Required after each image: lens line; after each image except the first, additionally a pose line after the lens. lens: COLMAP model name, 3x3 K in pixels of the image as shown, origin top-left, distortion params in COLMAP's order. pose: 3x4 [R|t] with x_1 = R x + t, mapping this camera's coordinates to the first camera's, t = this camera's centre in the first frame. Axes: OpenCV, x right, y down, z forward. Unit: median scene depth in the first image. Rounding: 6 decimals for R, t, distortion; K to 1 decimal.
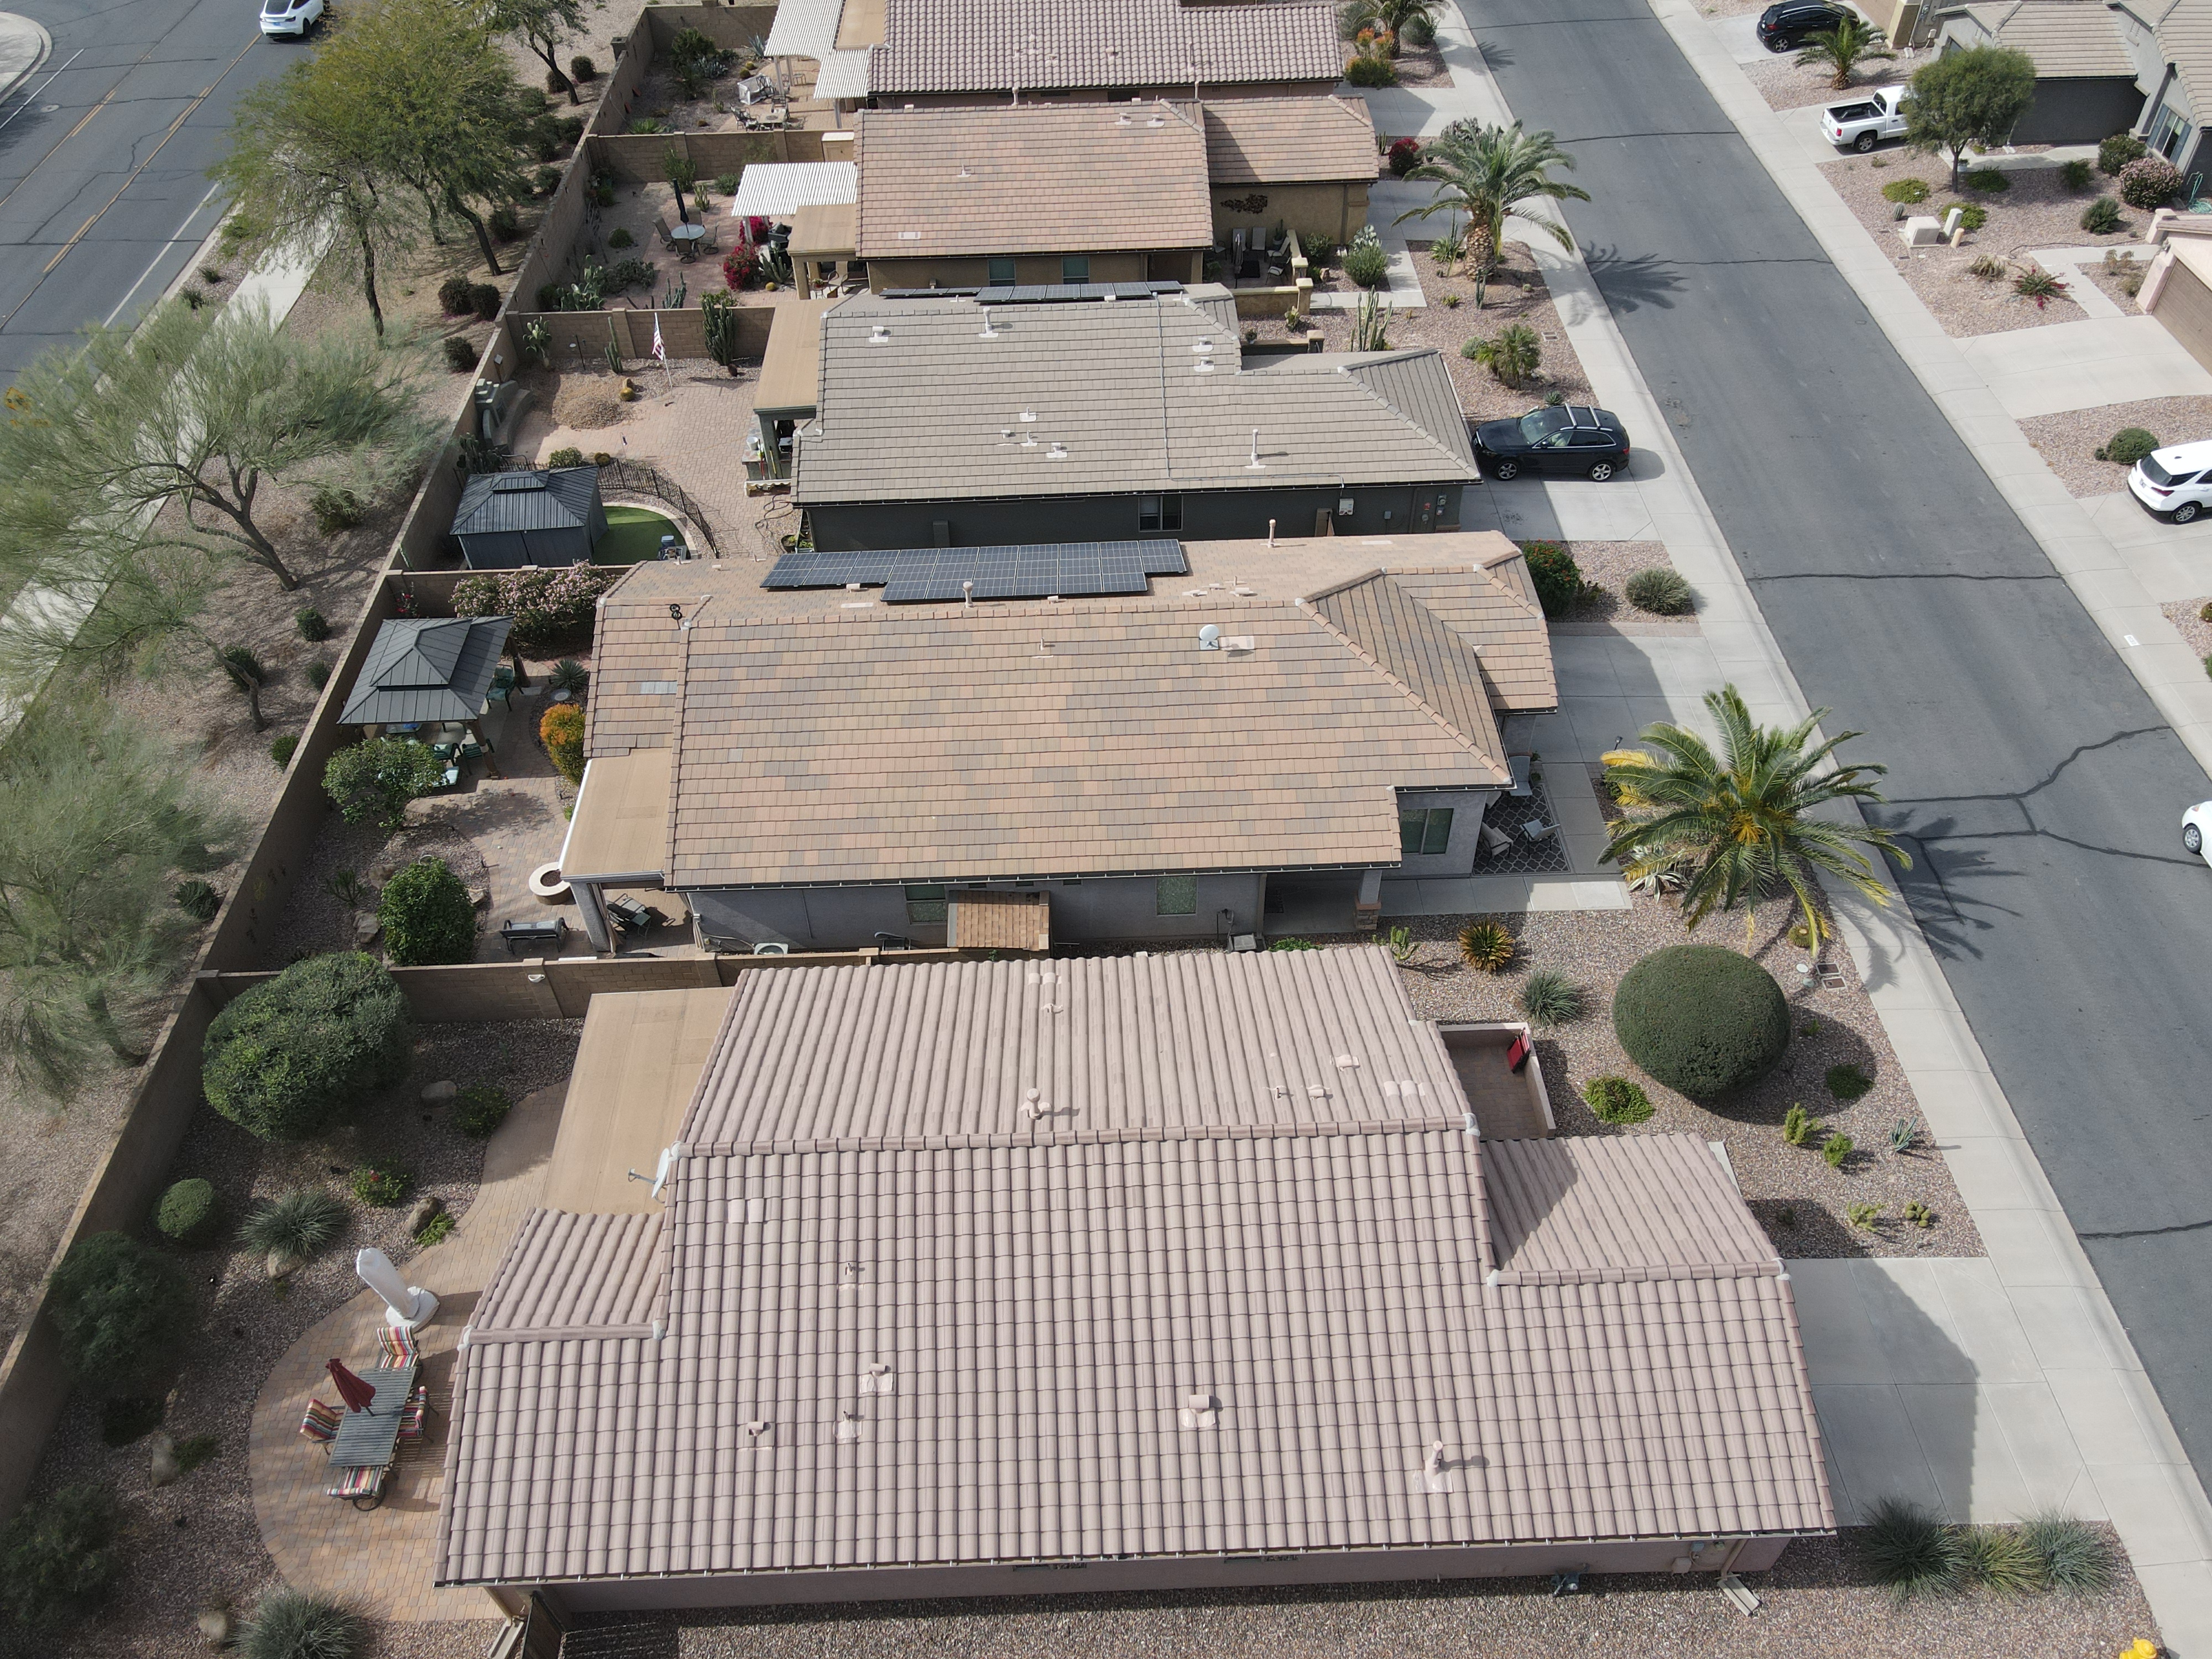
lens RADIAL K [[1607.8, 0, 1103.7], [0, 1607.8, 820.3], [0, 0, 1]] dist [0.014292, 0.003764]
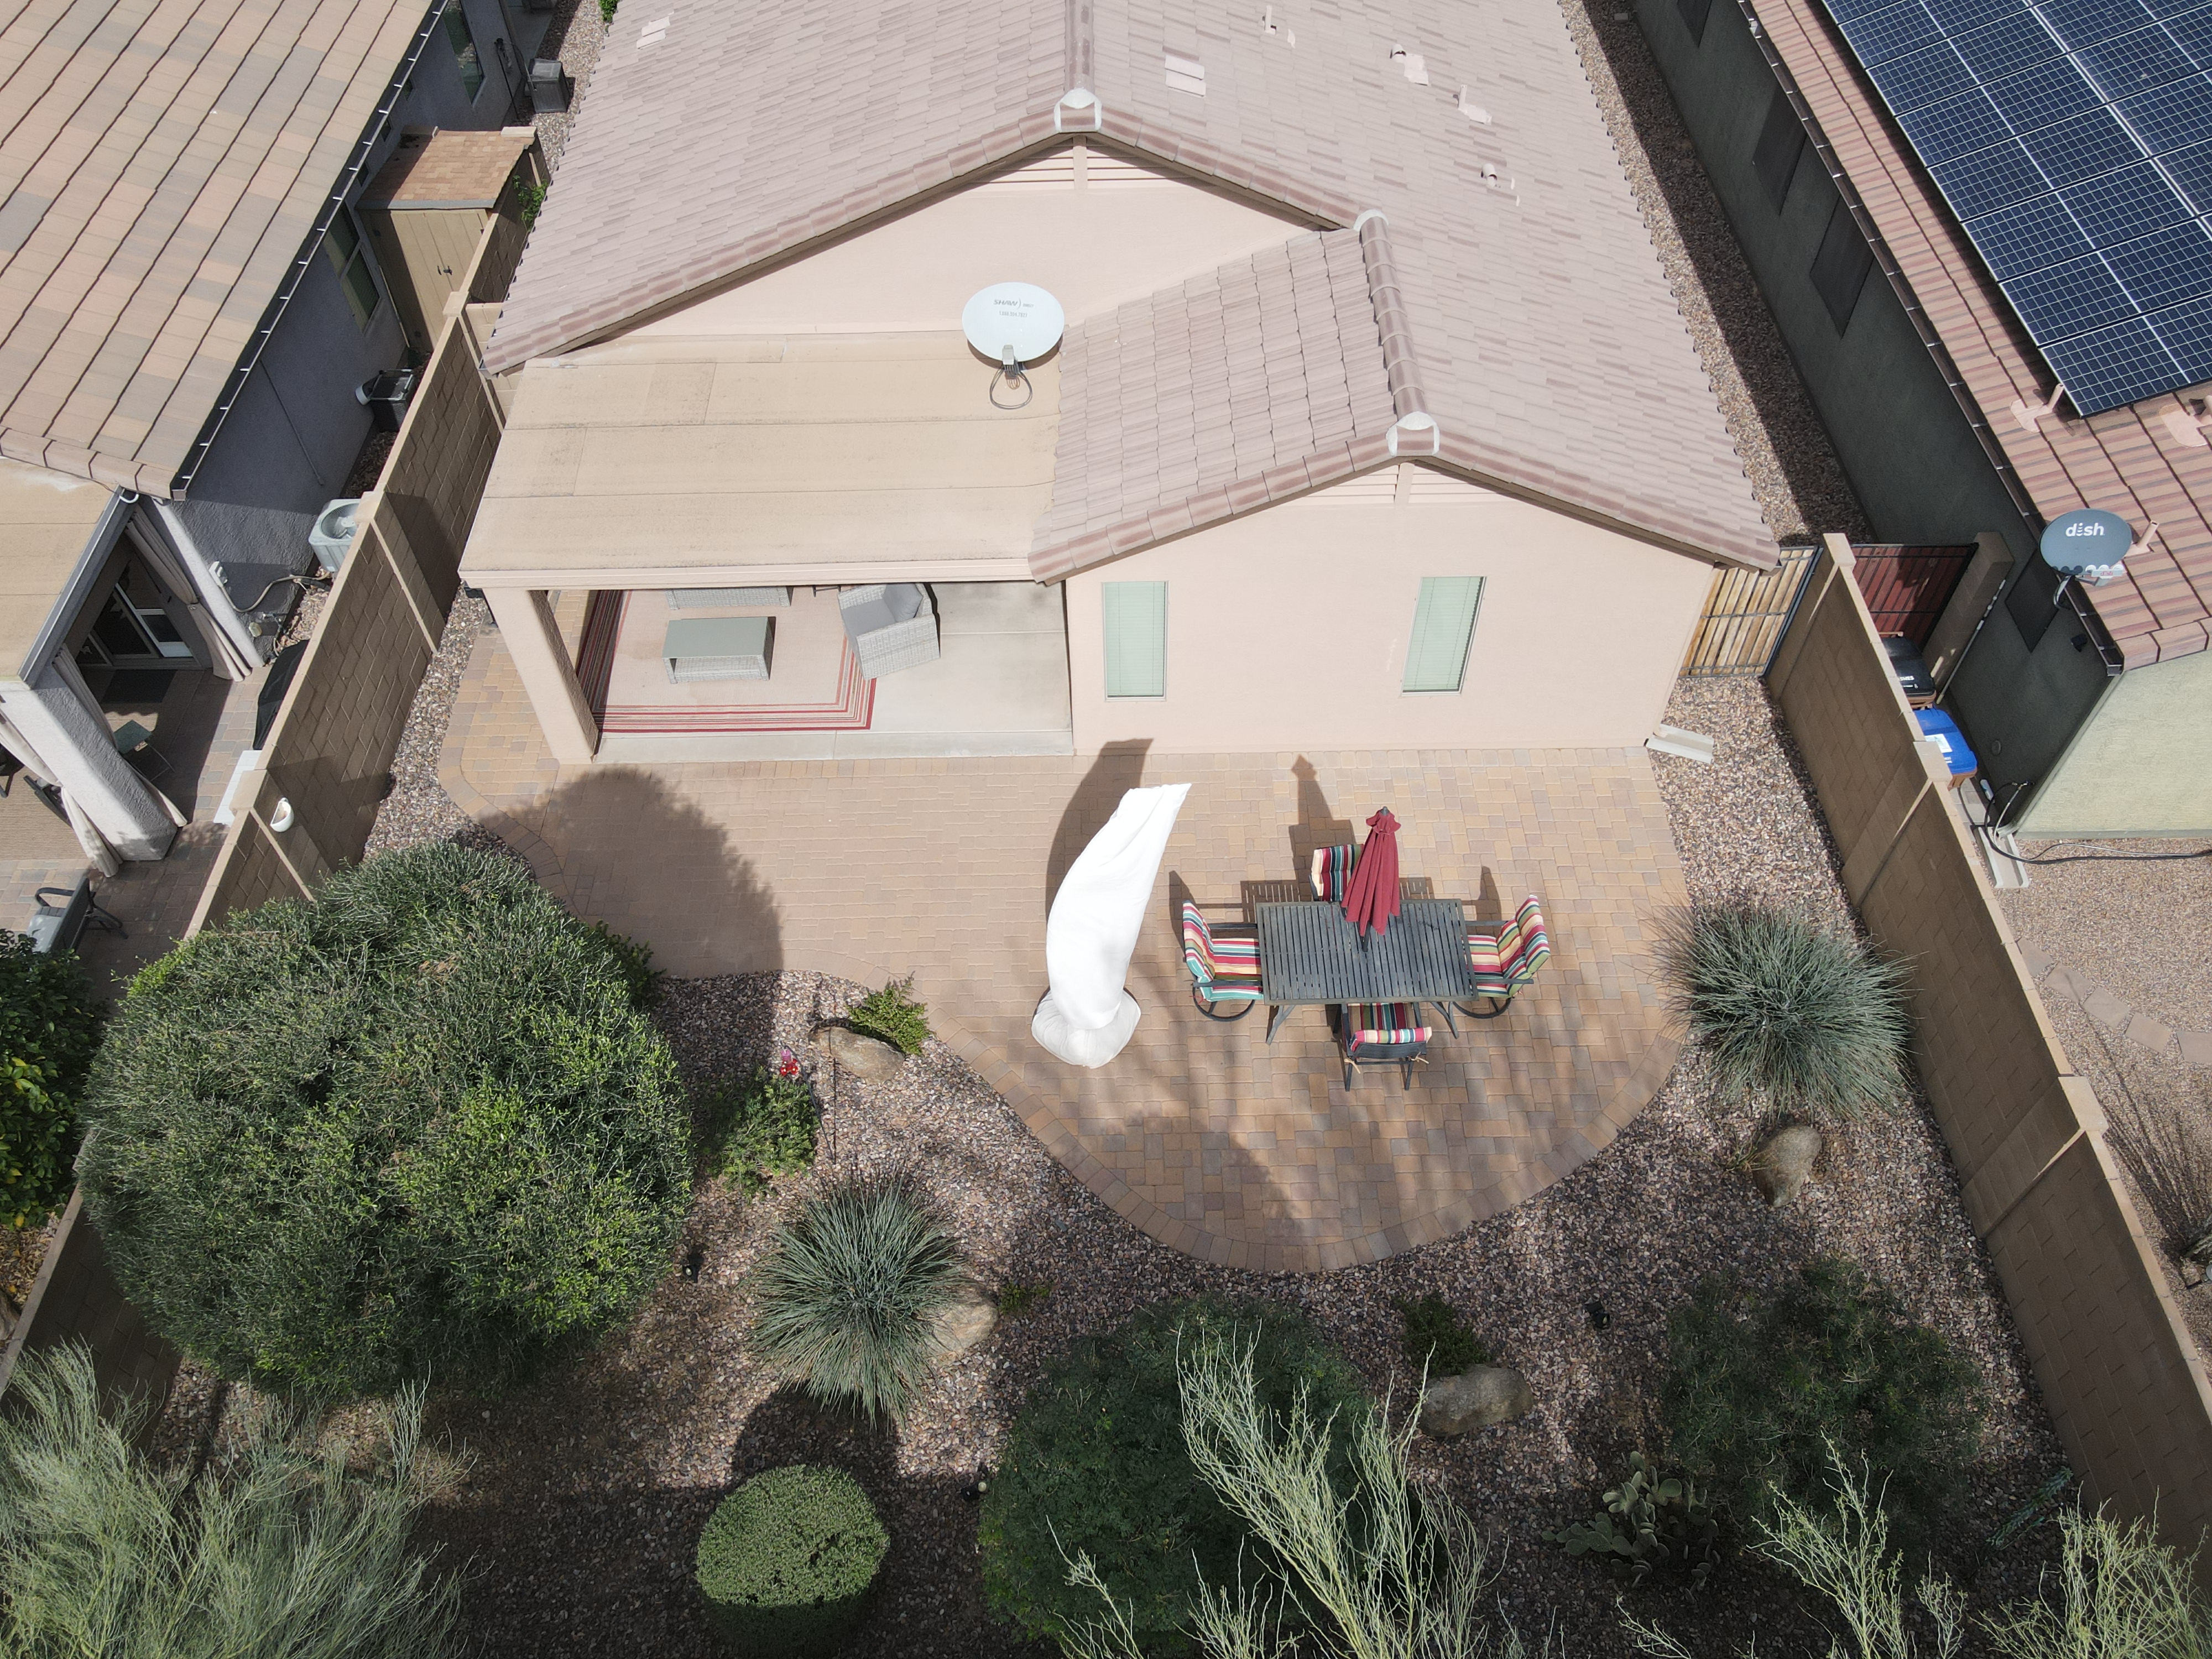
lens RADIAL K [[1607.8, 0, 1095.6], [0, 1607.8, 829.5], [0, 0, 1]] dist [0.014292, 0.003764]
pose [[0.019521, -0.766033, 0.642505, -0.646990], [0.724088, 0.453964, 0.519243, 0.038869], [-0.689431, 0.455094, 0.563537, 0.675803]]
